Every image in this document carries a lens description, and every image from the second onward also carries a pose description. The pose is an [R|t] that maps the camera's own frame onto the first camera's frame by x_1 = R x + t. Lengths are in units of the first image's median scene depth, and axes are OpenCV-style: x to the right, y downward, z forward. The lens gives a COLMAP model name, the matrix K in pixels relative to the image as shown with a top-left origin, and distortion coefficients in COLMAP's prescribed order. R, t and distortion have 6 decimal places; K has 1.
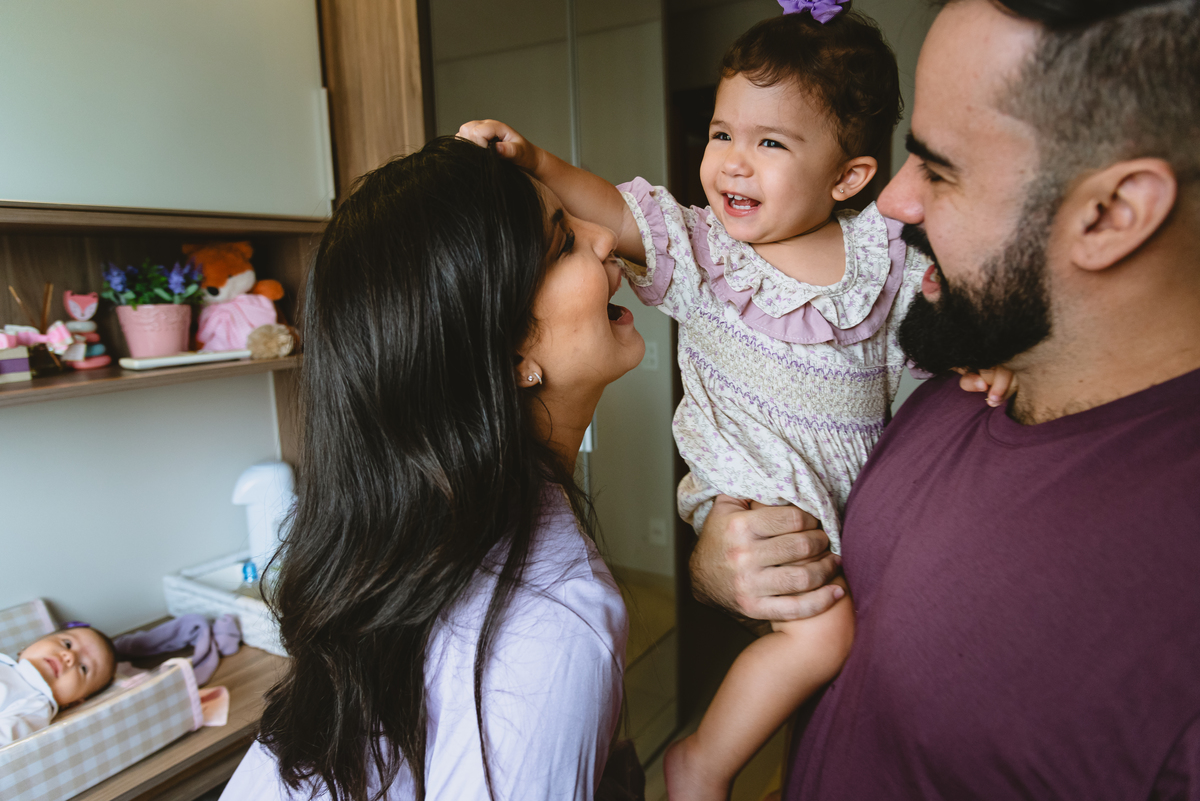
lens RADIAL K [[811.2, 0, 600.0], [0, 811.2, 400.5], [0, 0, 1]] dist [0.002429, -0.002201]
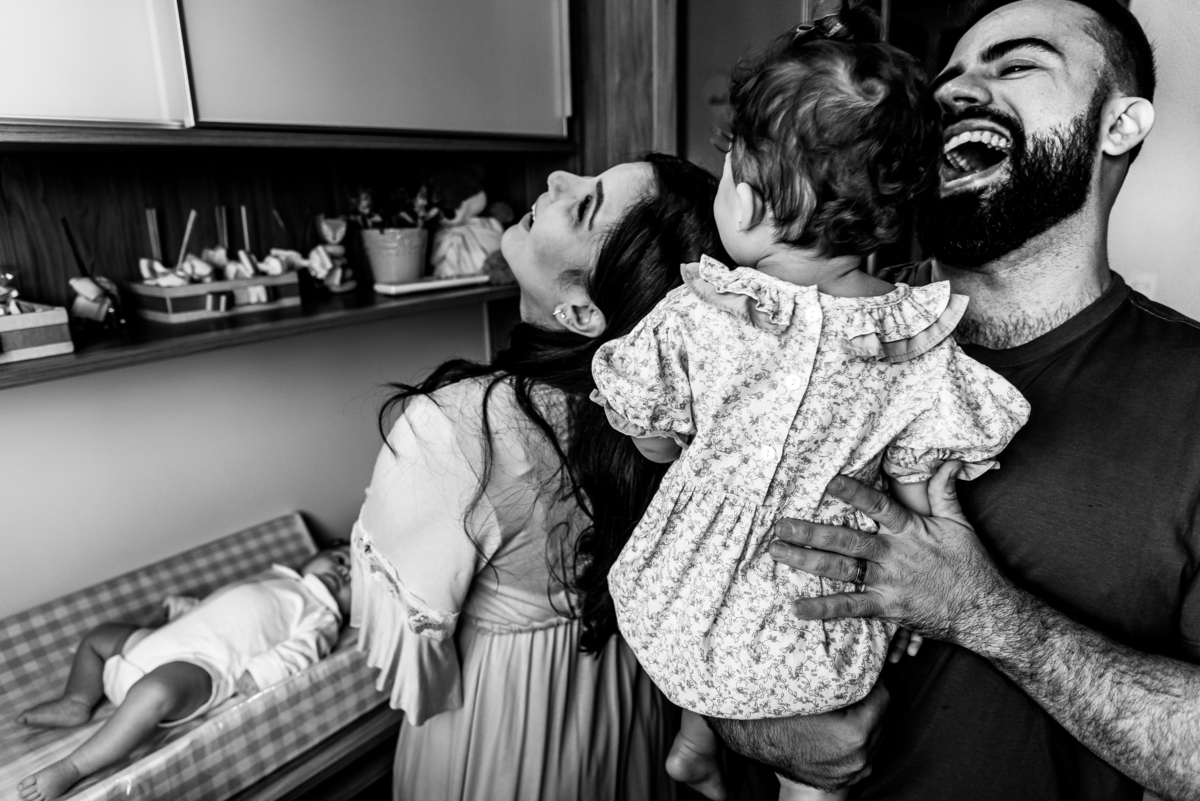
lens RADIAL K [[811.2, 0, 600.0], [0, 811.2, 400.5], [0, 0, 1]] dist [0.002429, -0.002201]
pose [[0.991910, 0.035248, -0.121948, -0.177264], [-0.022215, 0.994051, 0.106626, -0.020003], [0.124981, -0.103054, 0.986793, 0.029780]]
